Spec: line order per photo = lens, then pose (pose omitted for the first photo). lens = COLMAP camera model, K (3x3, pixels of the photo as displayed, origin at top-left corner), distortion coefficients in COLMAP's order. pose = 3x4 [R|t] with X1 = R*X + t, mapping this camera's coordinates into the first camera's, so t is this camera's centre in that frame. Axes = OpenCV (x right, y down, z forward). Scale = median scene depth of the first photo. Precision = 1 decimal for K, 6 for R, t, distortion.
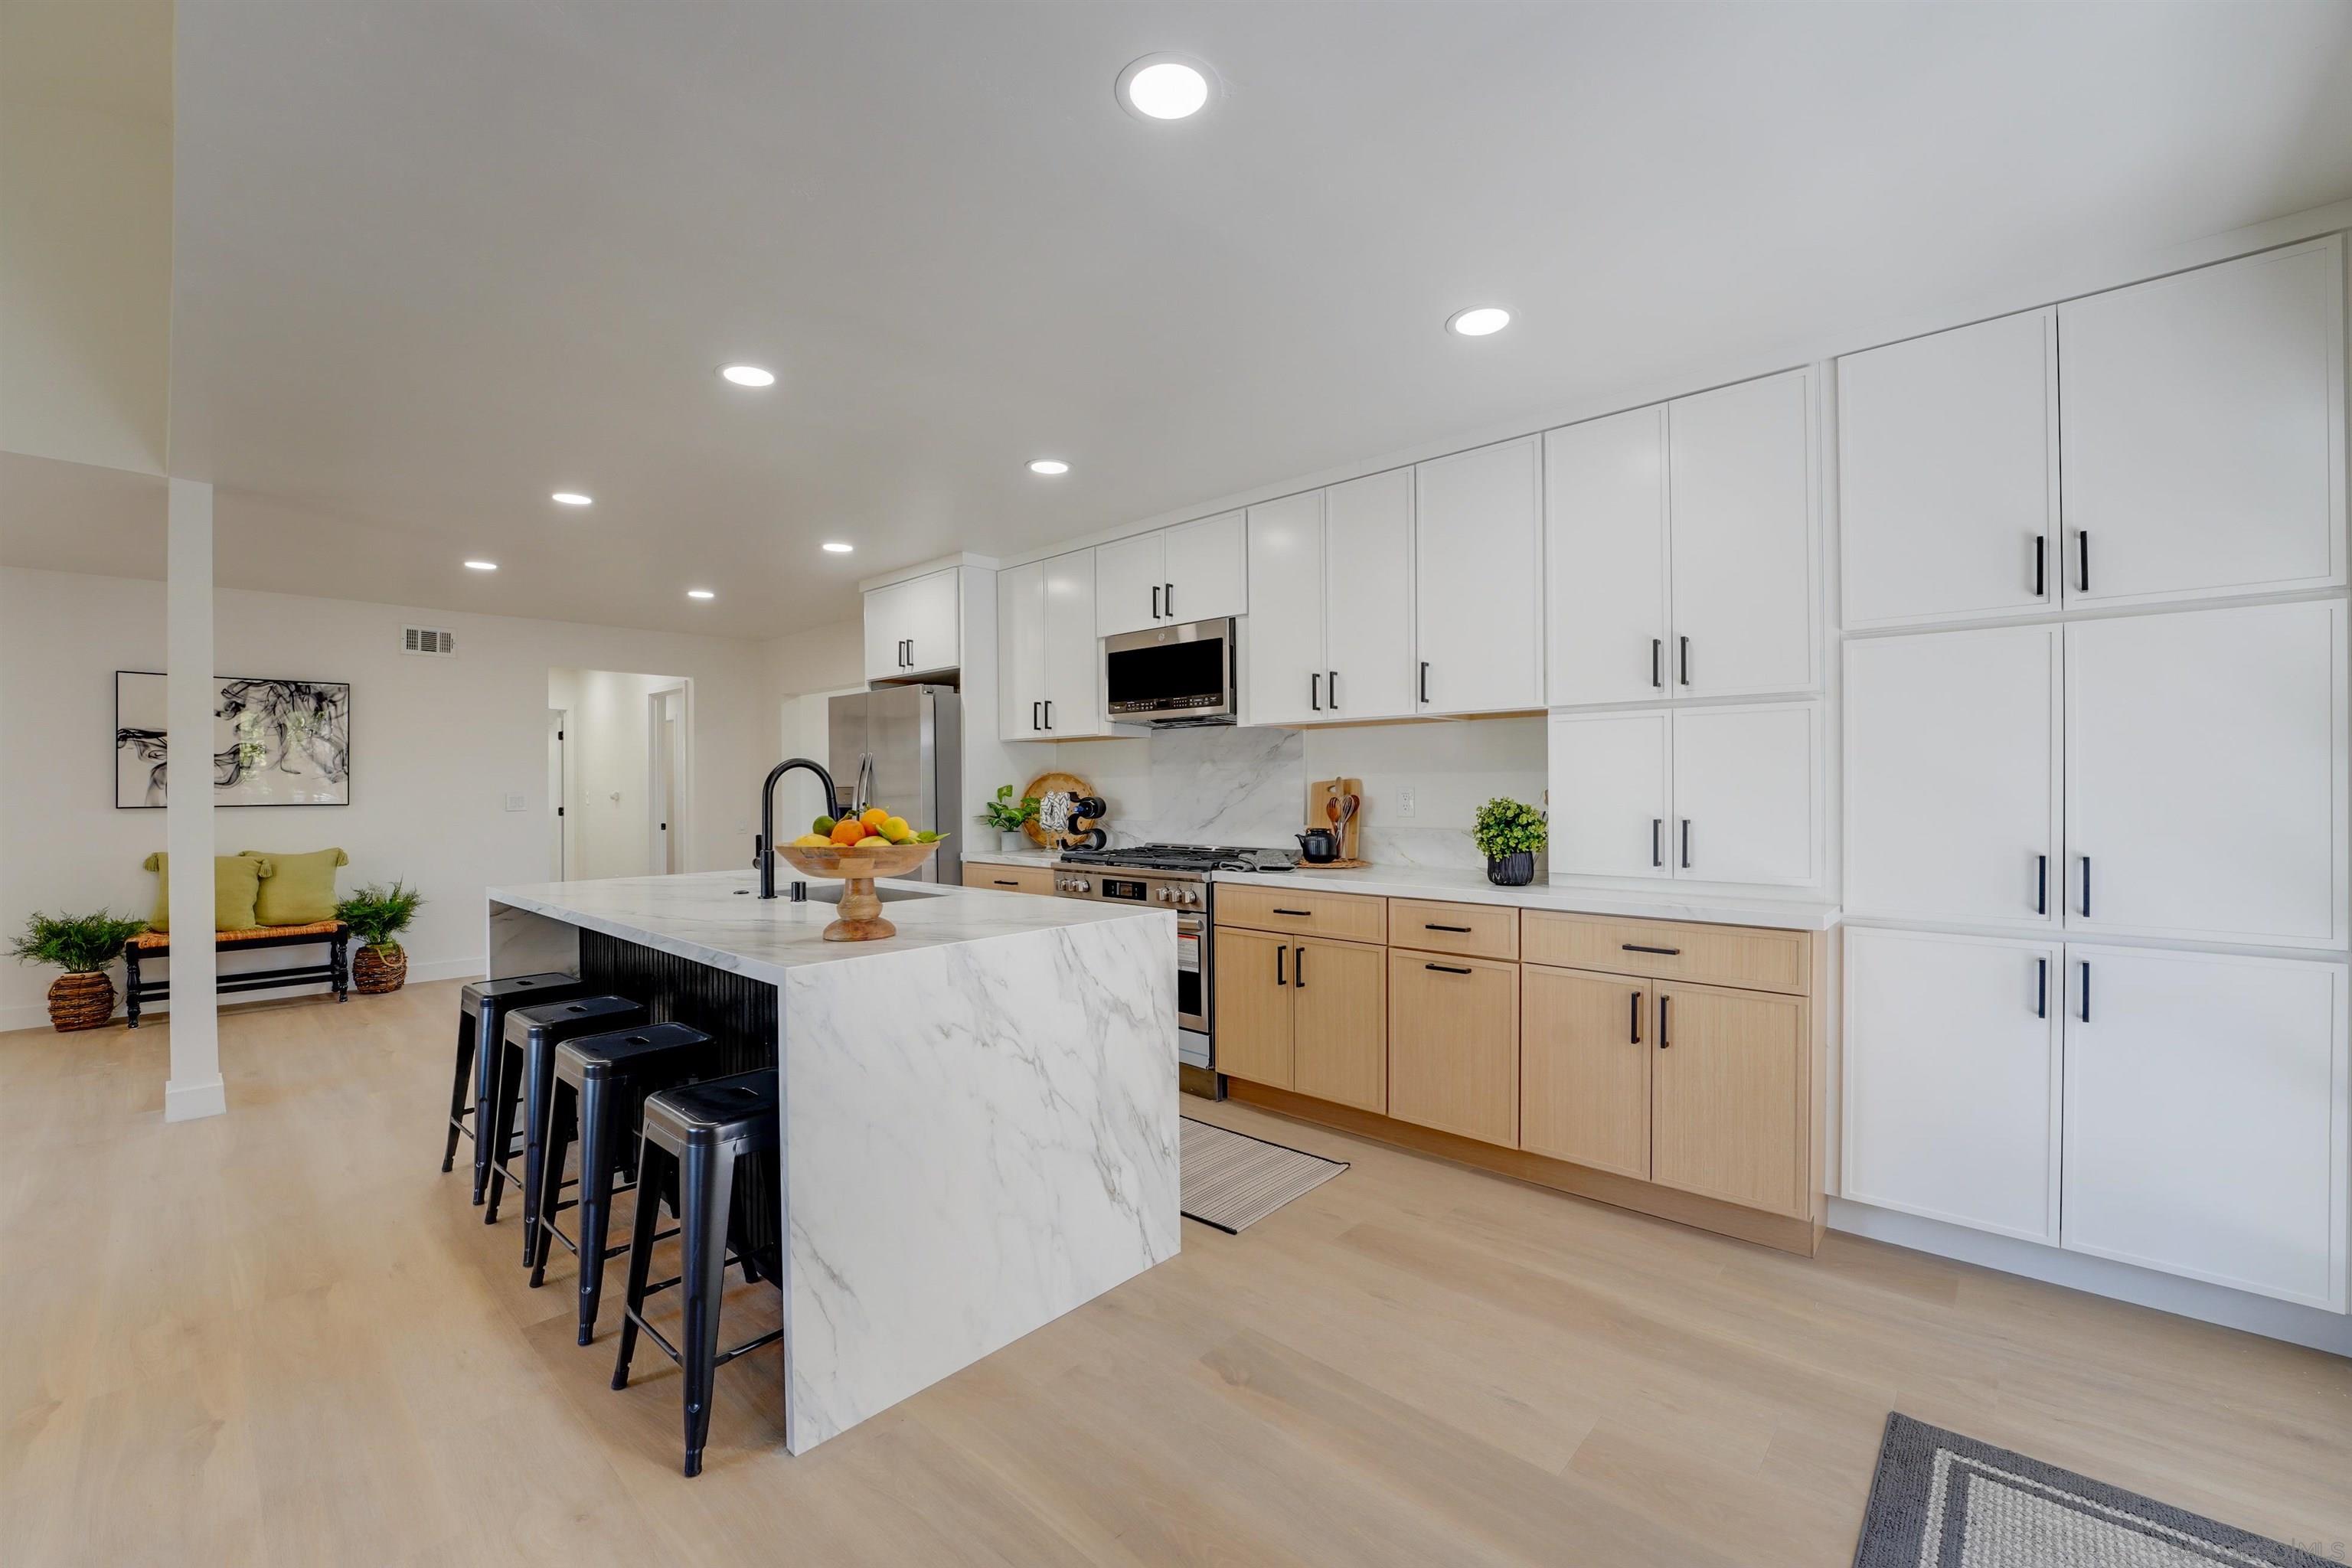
lens RADIAL K [[945.4, 0, 1168.4], [0, 945.4, 789.9], [0, 0, 1]] dist [-0.014457, 0.000473]
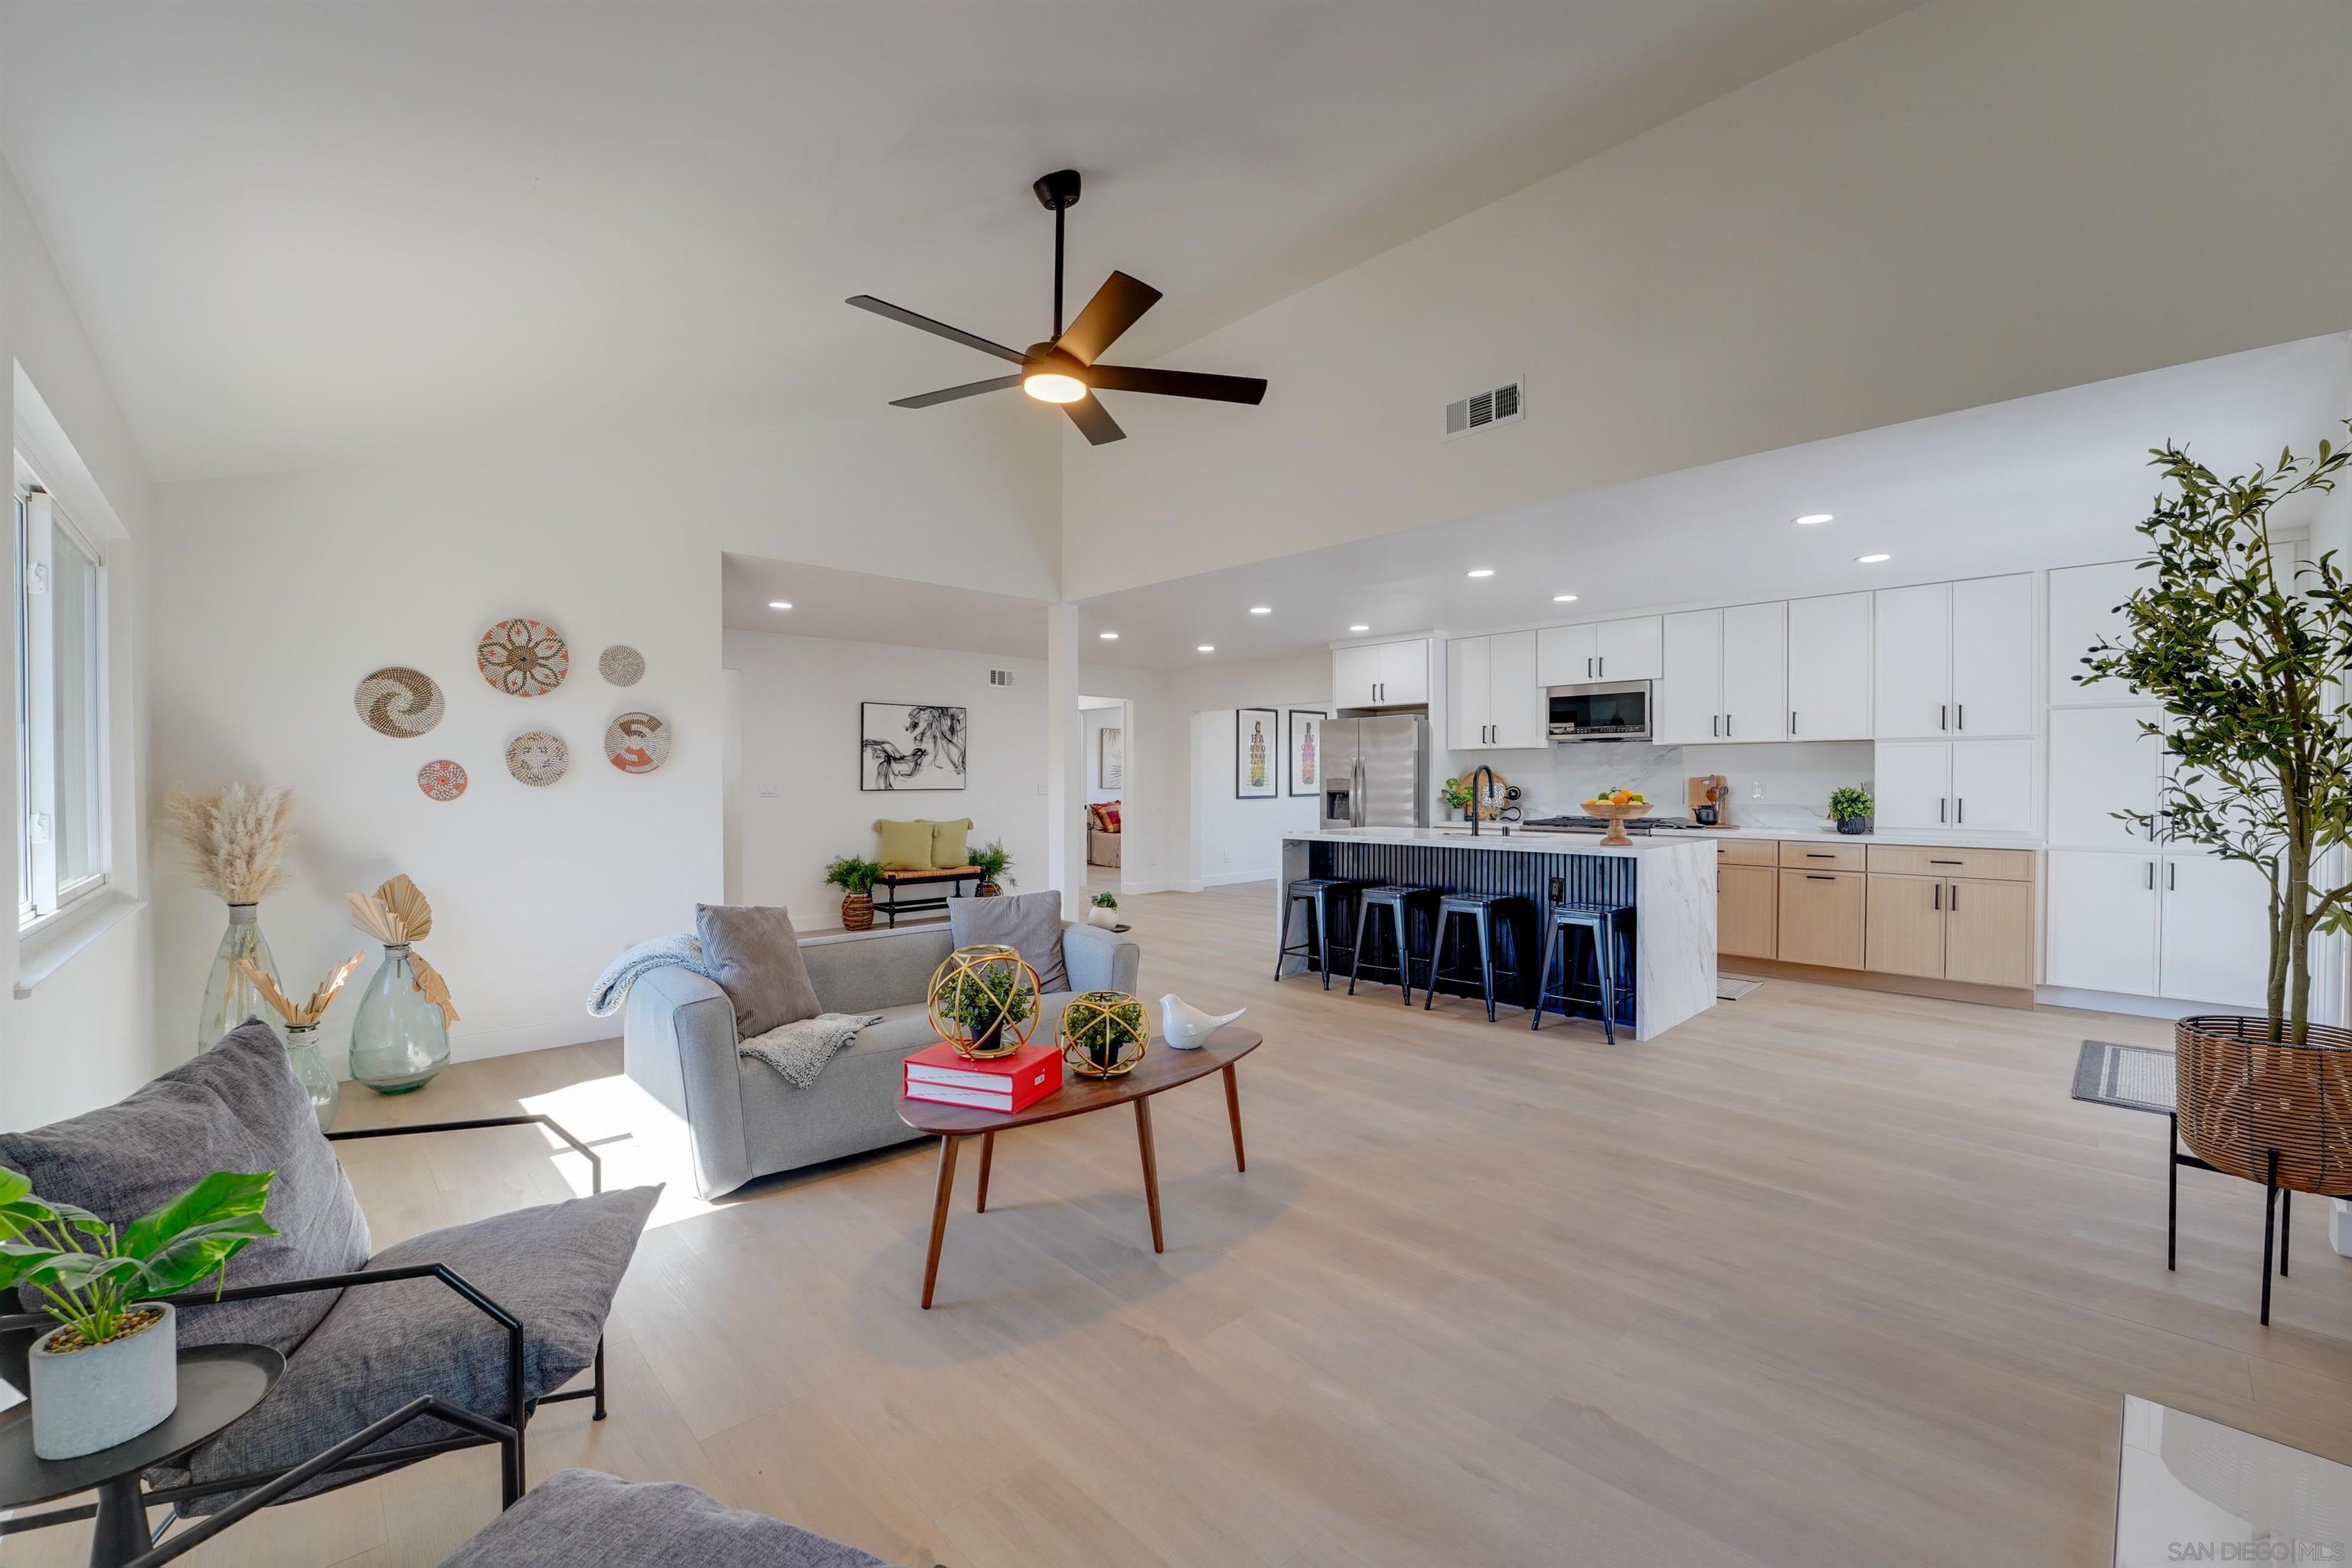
lens RADIAL K [[945.4, 0, 1183.7], [0, 945.4, 787.9], [0, 0, 1]] dist [-0.014457, 0.000473]
pose [[0.998519, 0.005093, -0.054165, -0.672756], [-0.004780, 0.999971, 0.005915, 0.004706], [0.054193, -0.005648, 0.998514, -0.723393]]
